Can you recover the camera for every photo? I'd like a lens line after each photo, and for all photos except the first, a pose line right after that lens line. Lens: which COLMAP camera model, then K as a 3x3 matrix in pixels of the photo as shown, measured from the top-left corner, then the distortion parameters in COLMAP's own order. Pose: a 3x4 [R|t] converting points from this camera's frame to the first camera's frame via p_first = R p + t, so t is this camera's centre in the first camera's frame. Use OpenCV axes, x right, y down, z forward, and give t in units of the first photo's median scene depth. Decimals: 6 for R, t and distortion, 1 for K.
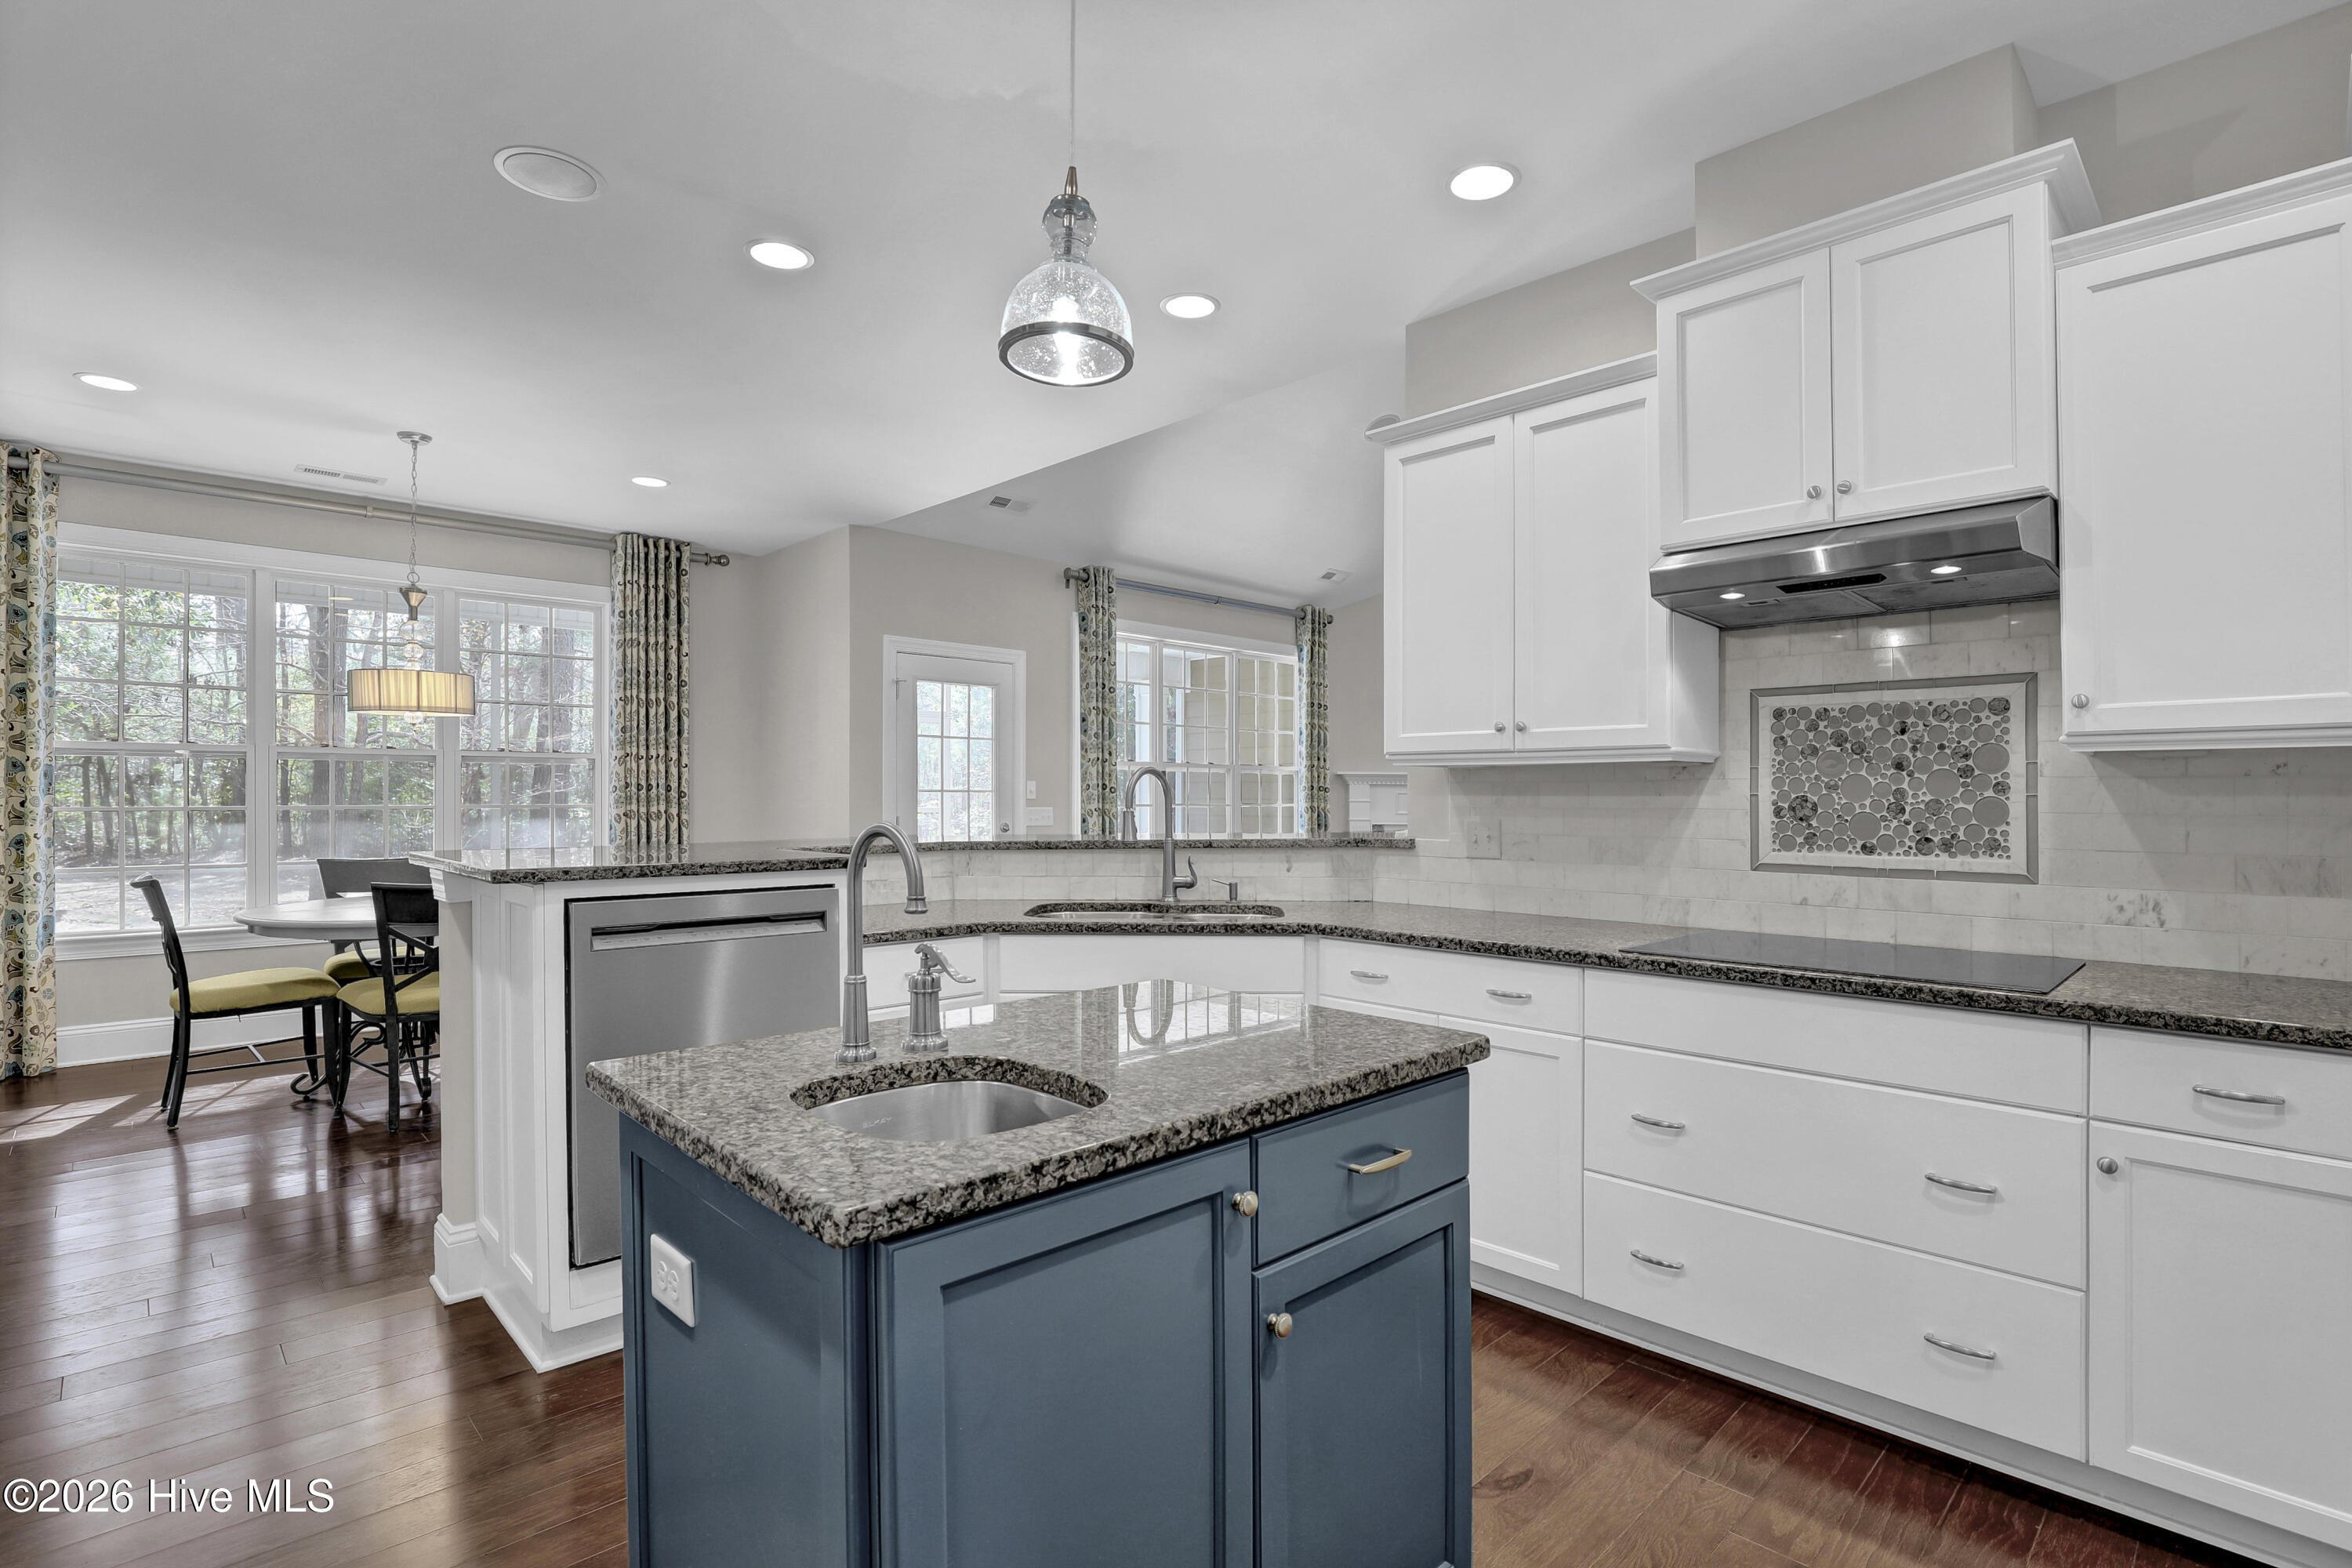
lens RADIAL K [[1107.7, 0, 1175.7], [0, 1107.7, 784.0], [0, 0, 1]] dist [-0.020079, 0.000130]
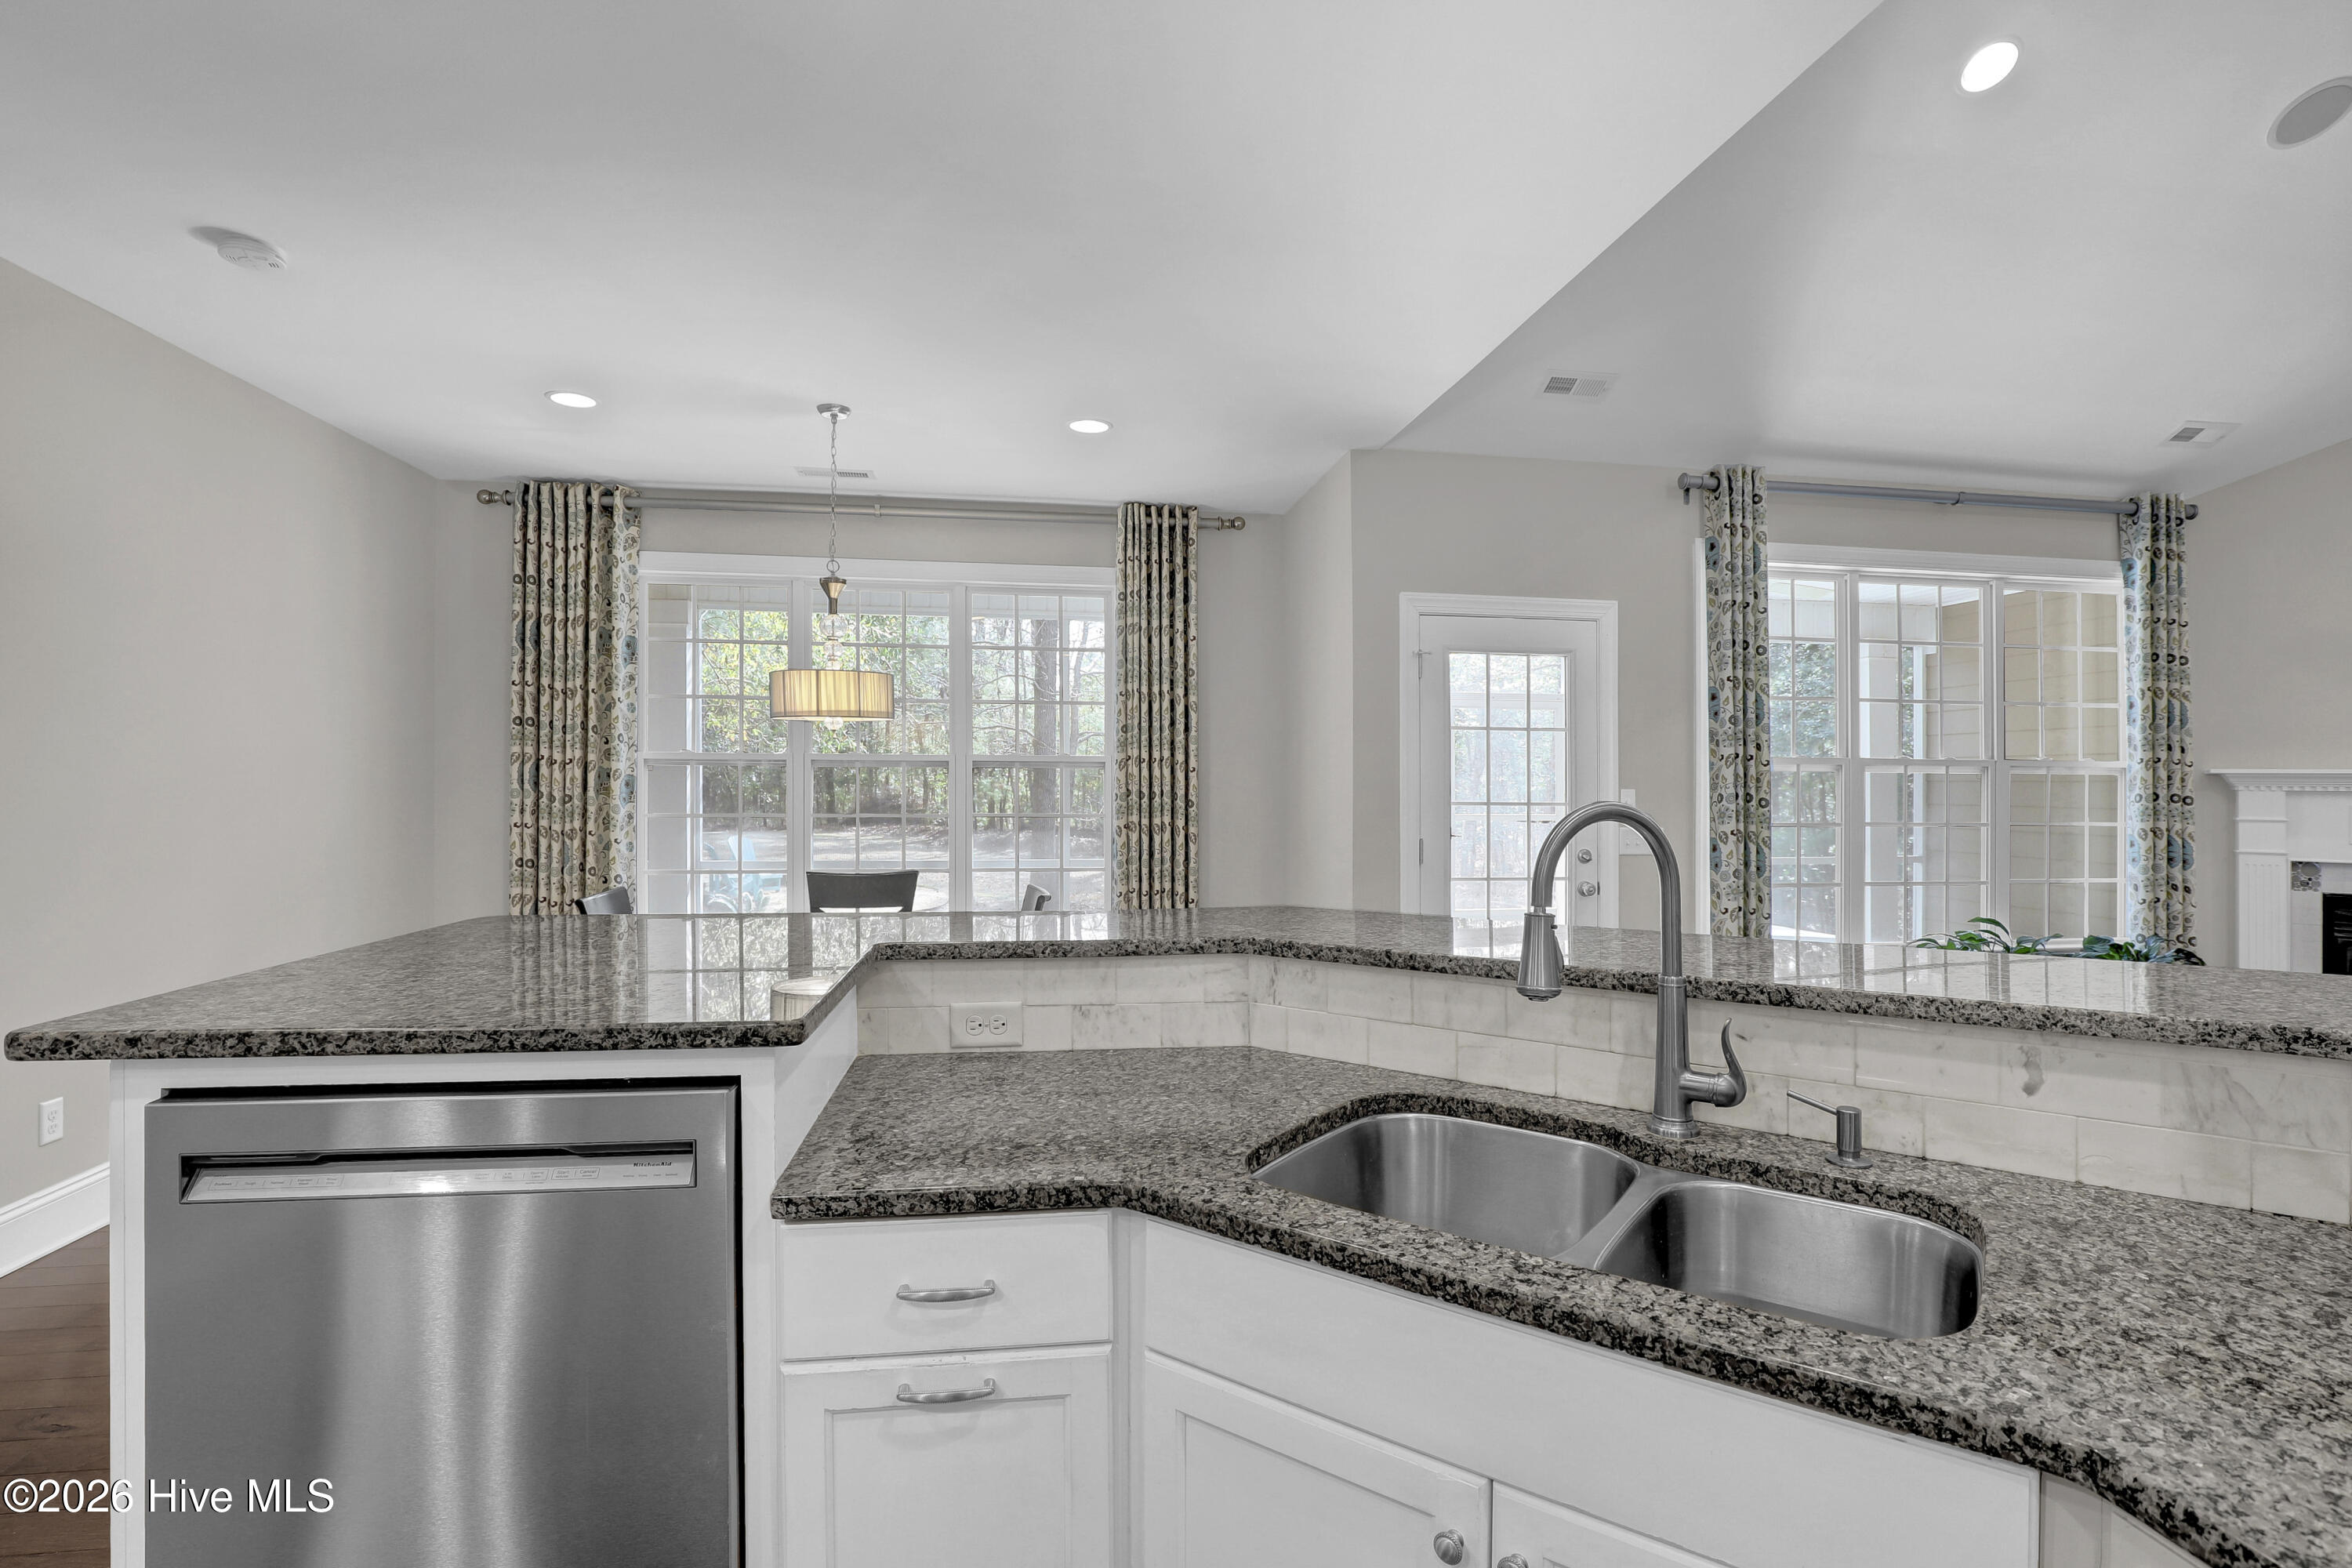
lens RADIAL K [[1107.7, 0, 1209.6], [0, 1107.7, 763.4], [0, 0, 1]] dist [-0.020079, 0.000130]
pose [[0.825677, -0.006092, -0.564110, 0.047178], [0.001915, 0.999966, -0.007996, -0.014934], [0.564140, 0.005522, 0.825661, 0.316239]]
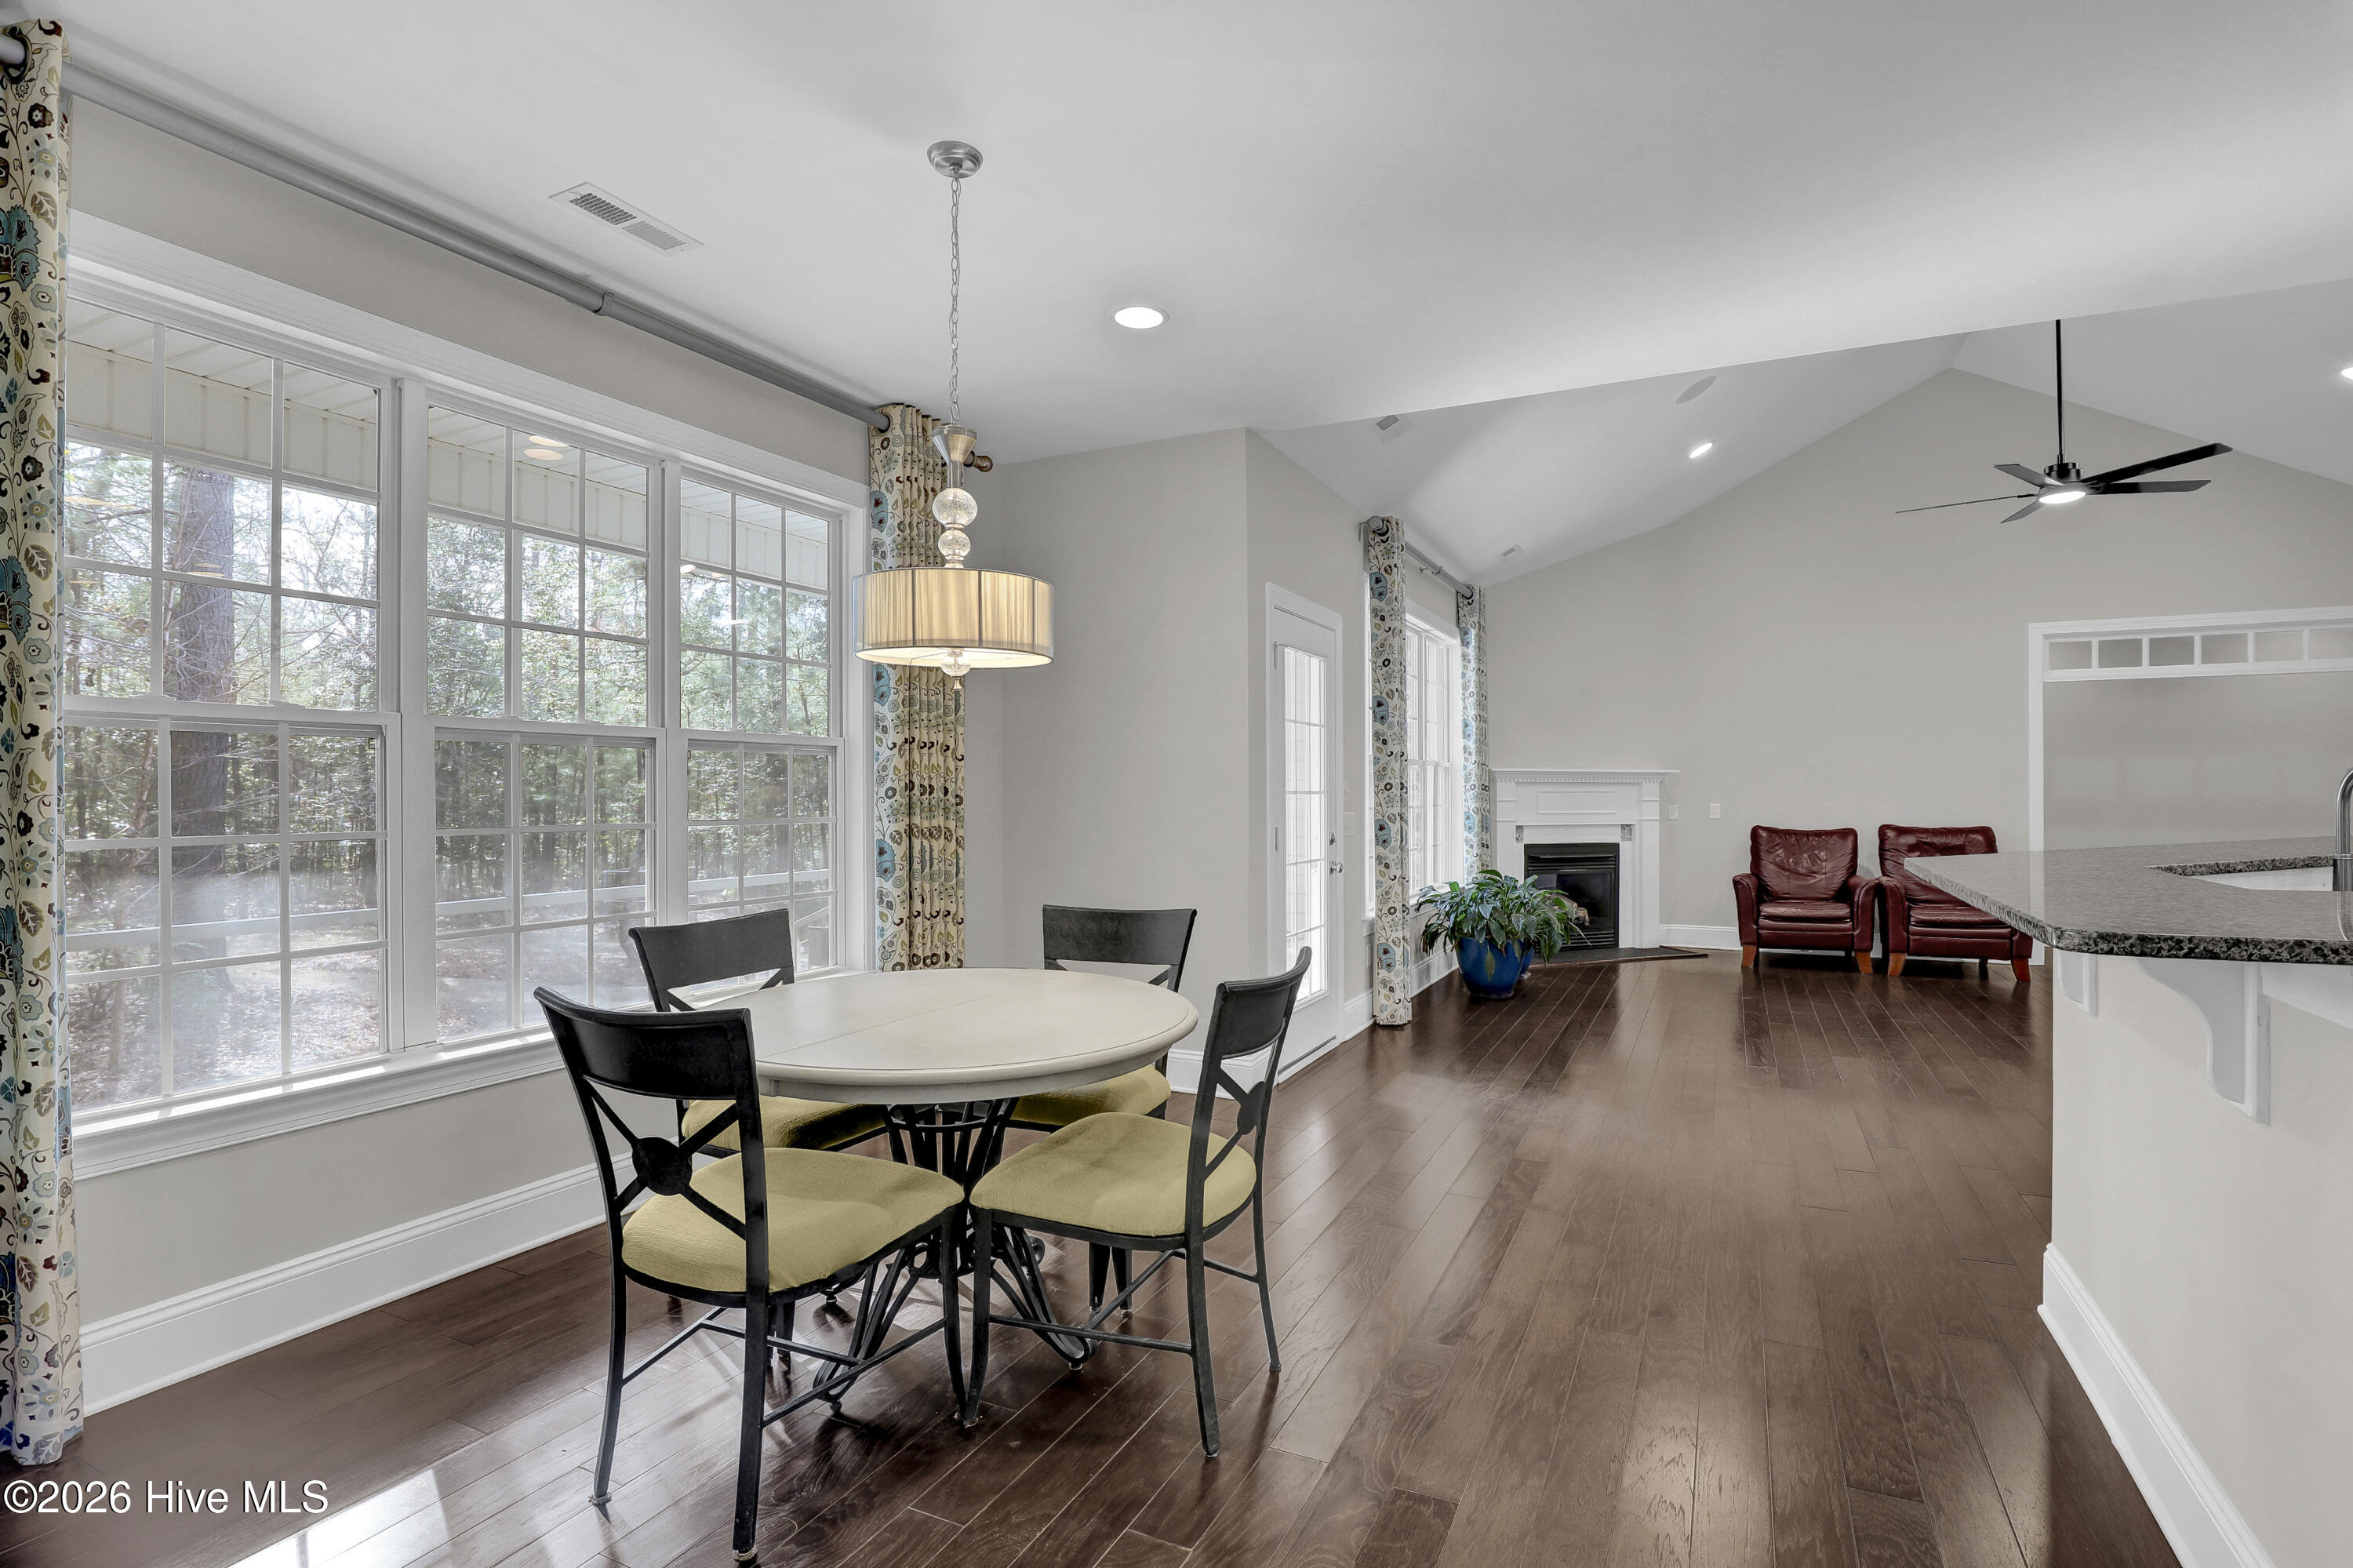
lens RADIAL K [[1108.2, 0, 1184.7], [0, 1108.2, 787.9], [0, 0, 1]] dist [-0.020079, 0.000130]
pose [[0.938122, -0.005581, 0.346261, -0.571530], [0.003906, 0.999977, 0.005535, -0.001196], [-0.346284, -0.003840, 0.938122, 0.320266]]
